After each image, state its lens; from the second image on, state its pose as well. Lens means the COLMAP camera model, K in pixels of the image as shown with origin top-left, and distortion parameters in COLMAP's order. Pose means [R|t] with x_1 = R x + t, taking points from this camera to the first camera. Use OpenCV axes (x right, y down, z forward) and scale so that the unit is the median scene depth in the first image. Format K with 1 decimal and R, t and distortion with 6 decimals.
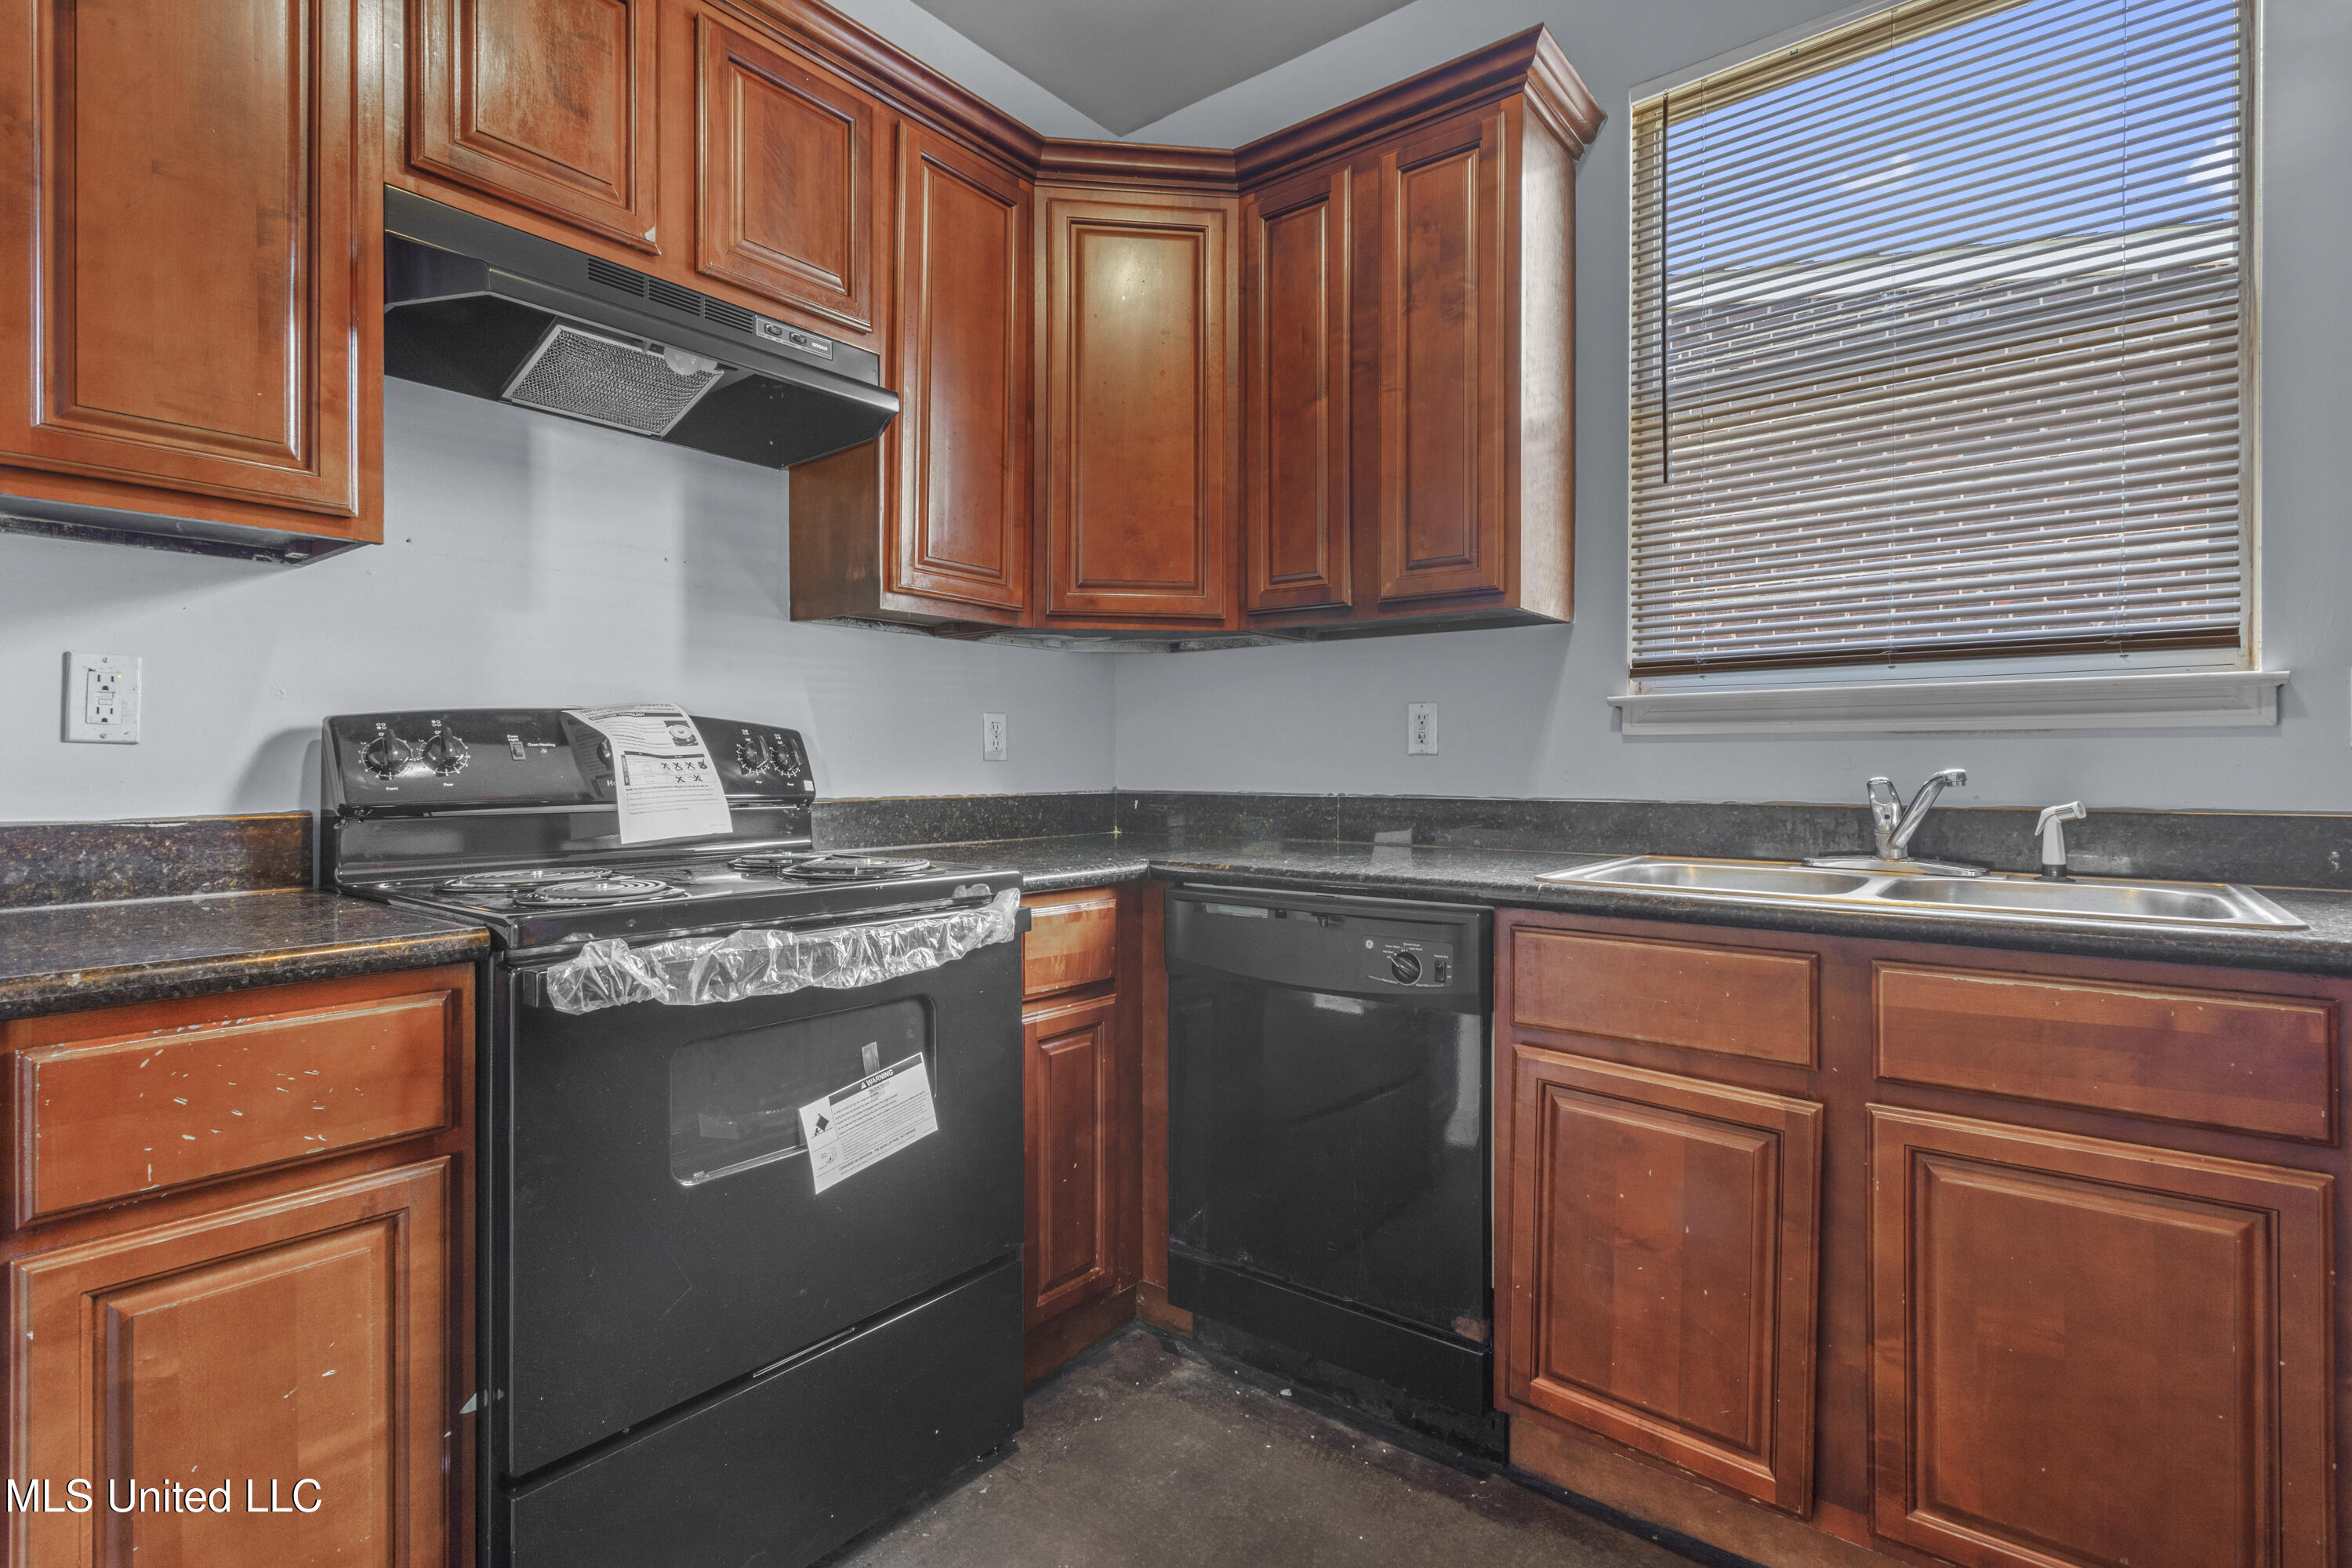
lens RADIAL K [[1113.6, 0, 1168.1], [0, 1113.6, 766.3], [0, 0, 1]] dist [0.001213, -0.000164]
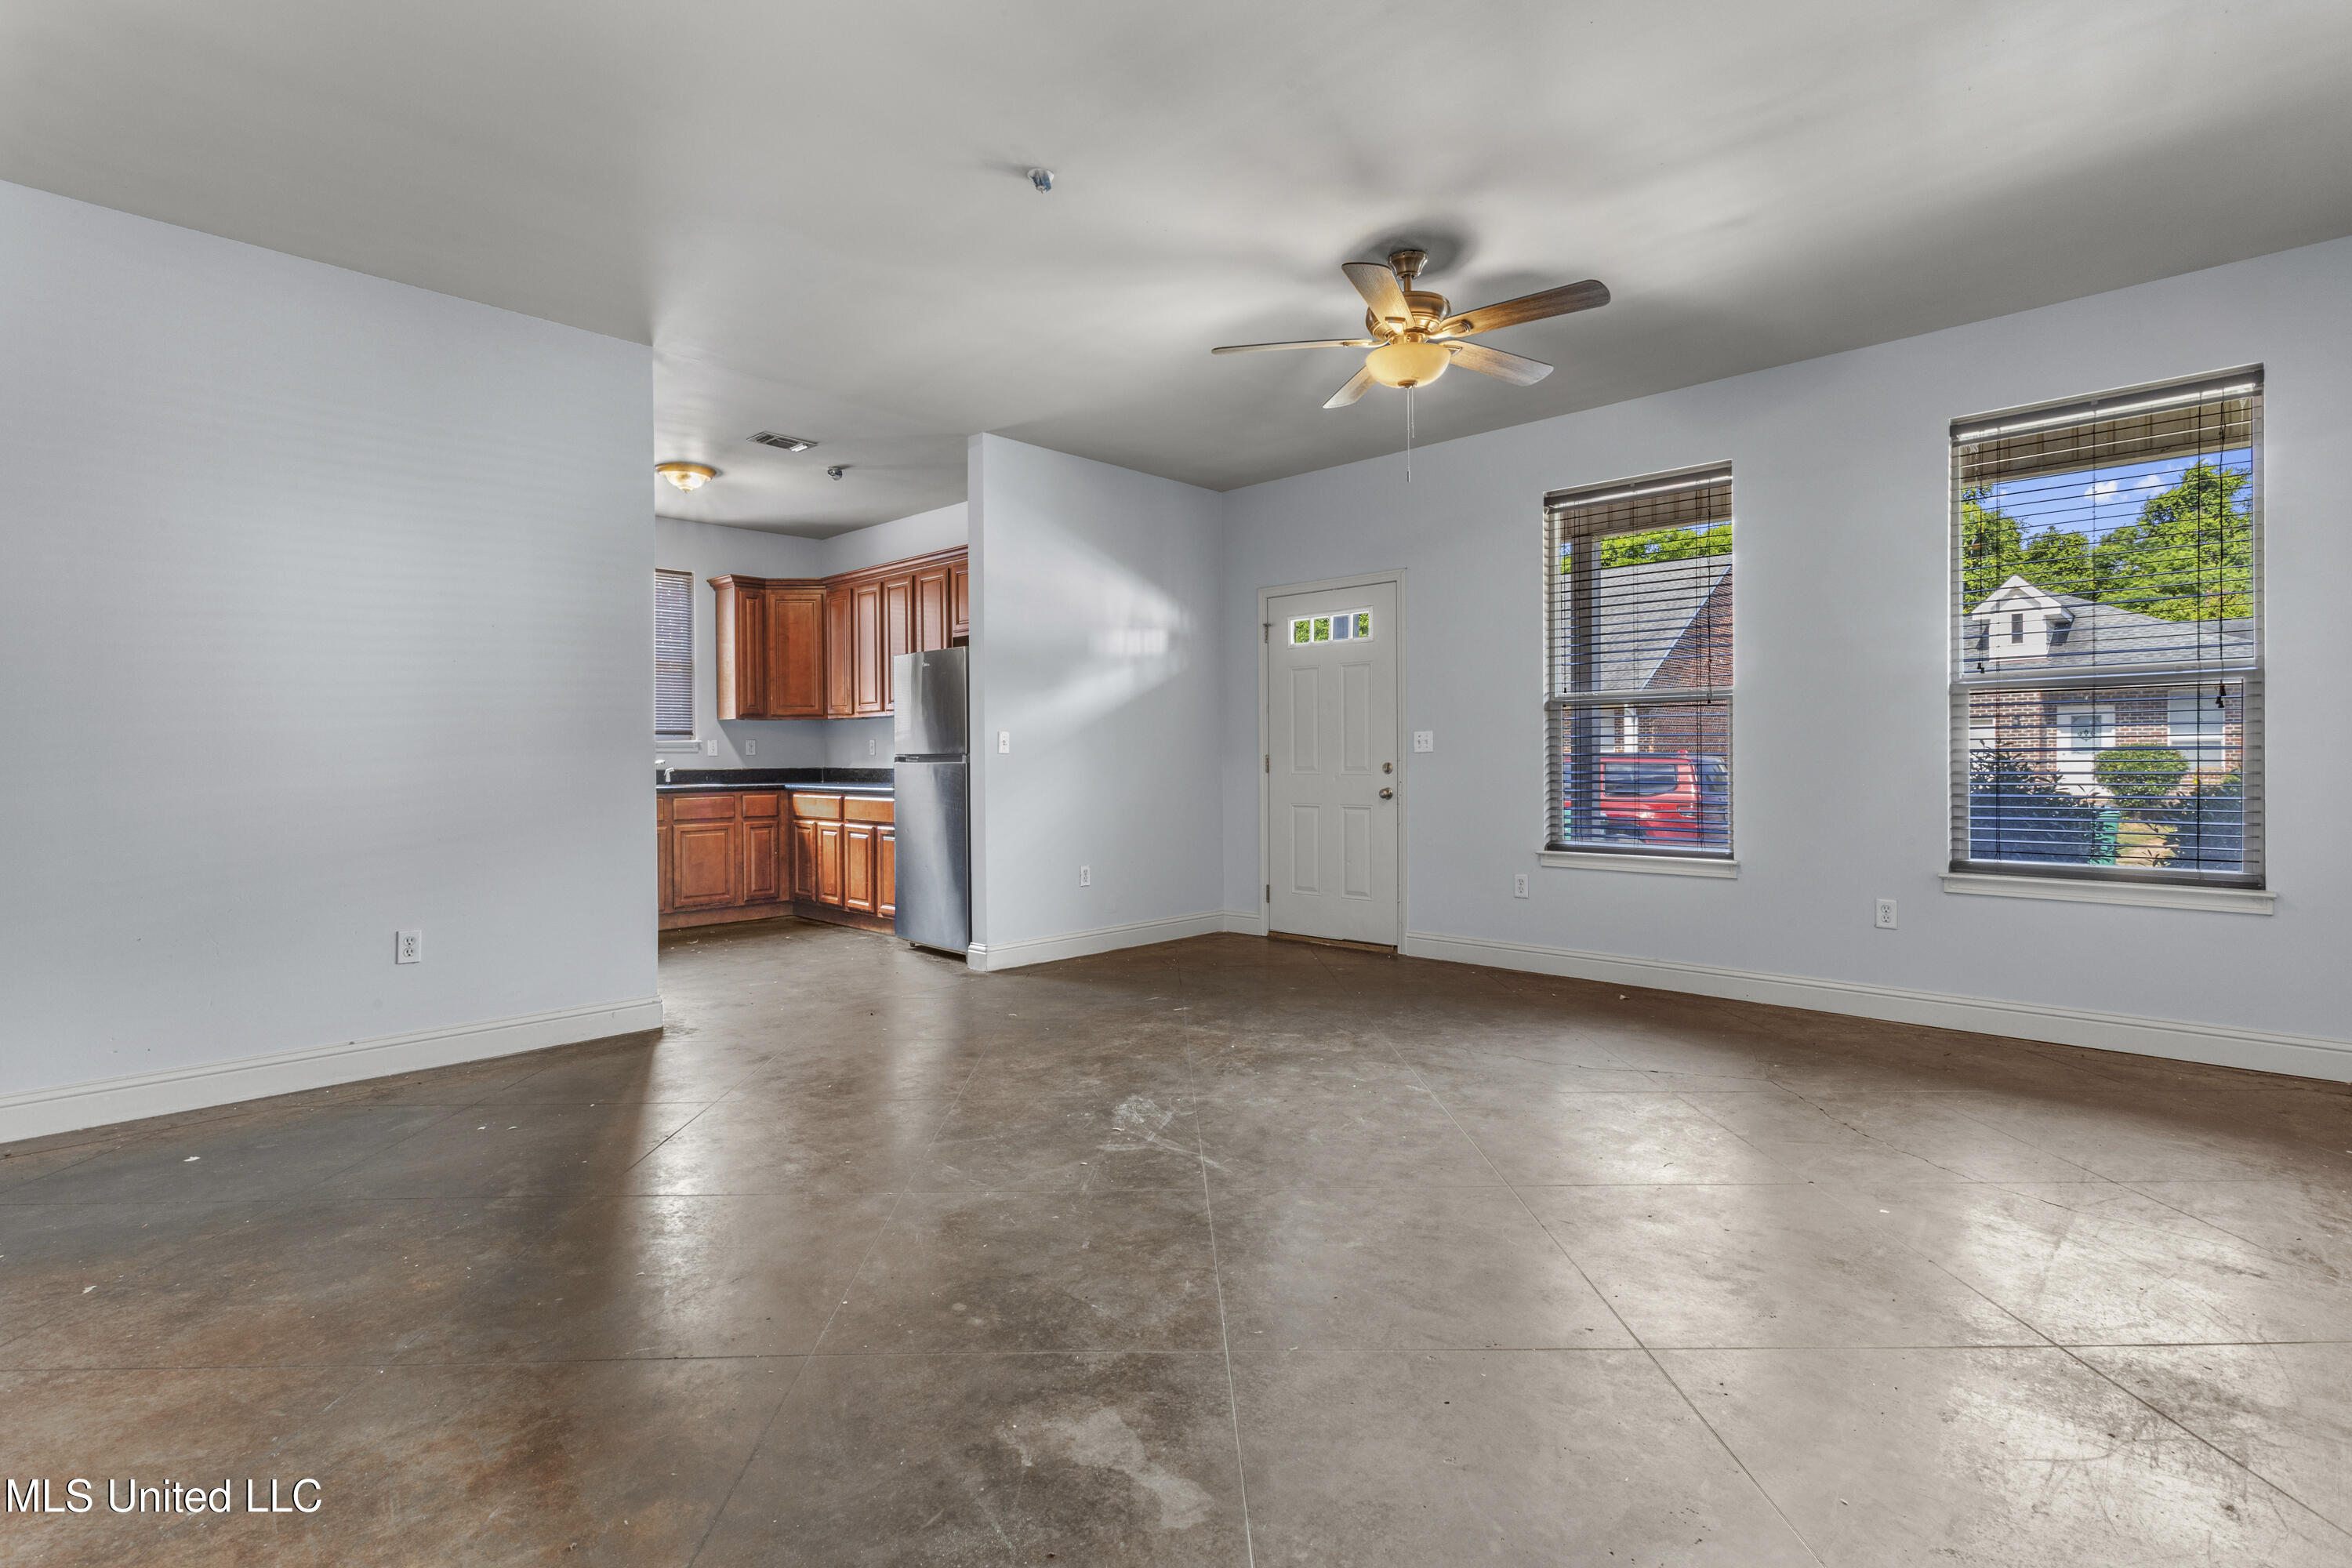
lens RADIAL K [[1113.6, 0, 1166.3], [0, 1113.6, 772.0], [0, 0, 1]] dist [0.001213, -0.000164]
pose [[0.100296, -0.011619, 0.994890, -3.425085], [0.003123, 0.999931, 0.011363, 0.003823], [-0.994953, 0.001967, 0.100325, -1.437939]]
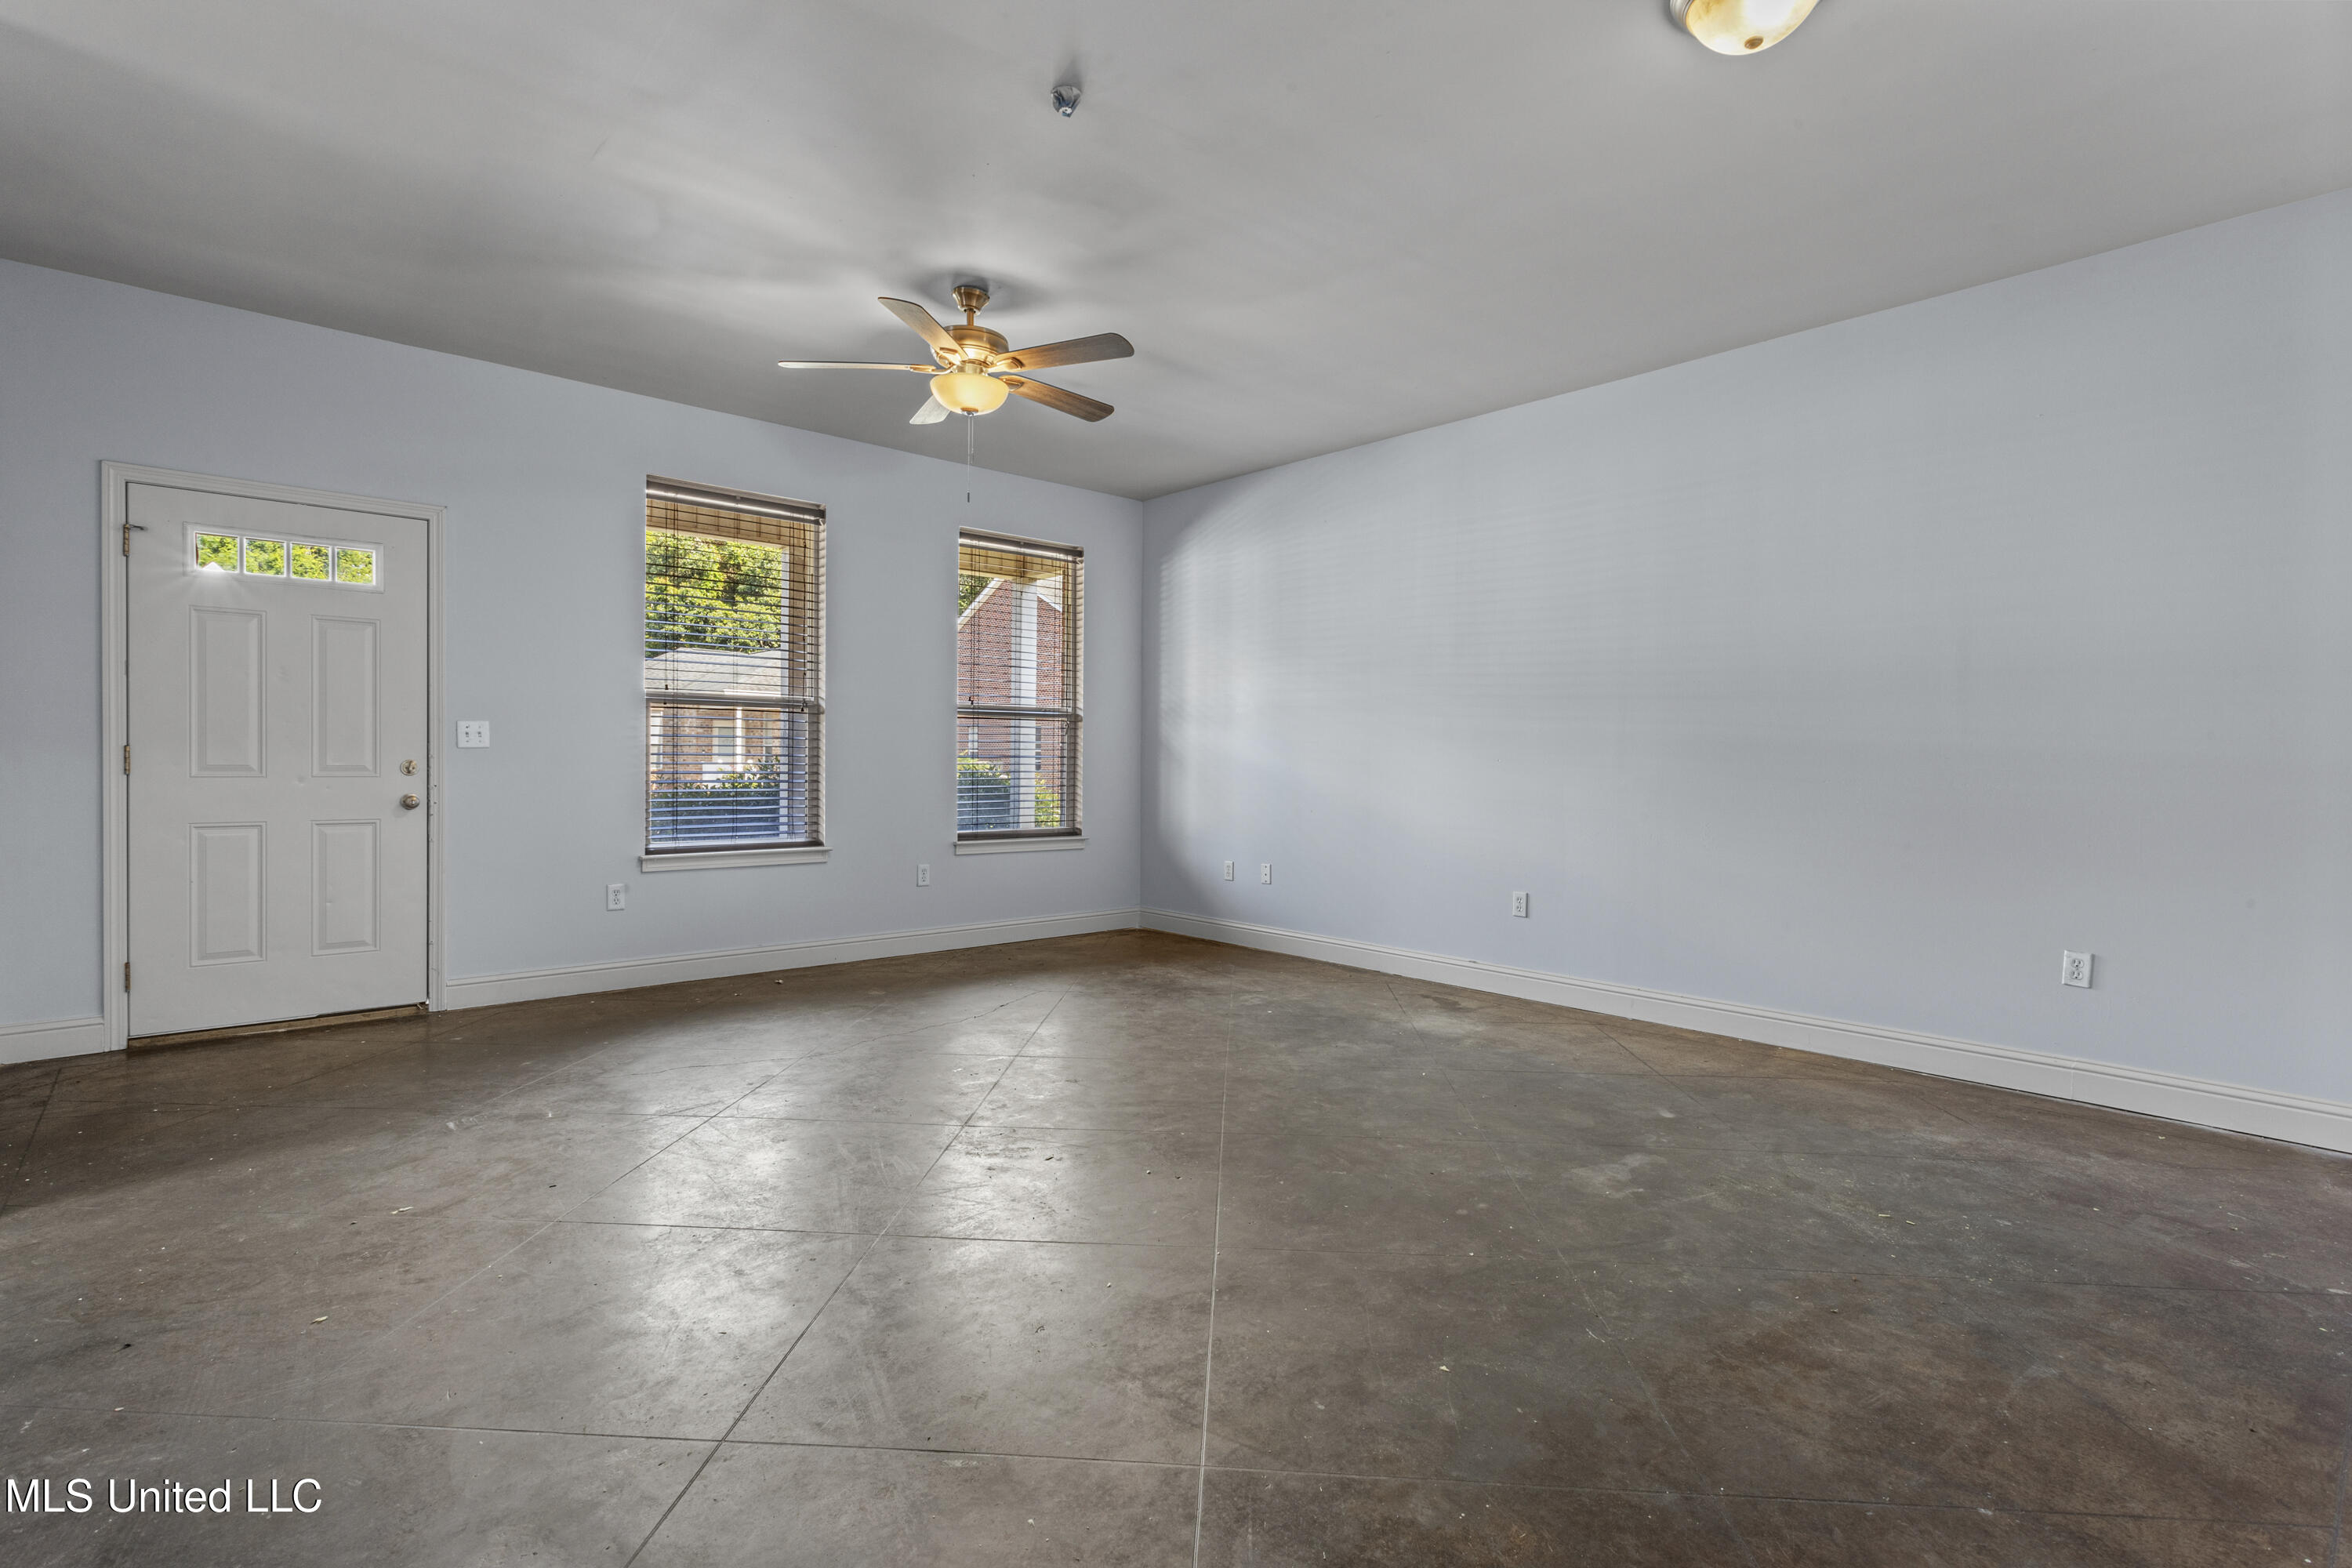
lens RADIAL K [[1113.6, 0, 1167.8], [0, 1113.6, 779.1], [0, 0, 1]] dist [0.001213, -0.000164]
pose [[-0.983705, -0.012806, 0.179335, -2.054803], [-0.010365, 0.999841, 0.014543, 0.003832], [-0.179492, 0.012447, -0.983681, 0.528564]]
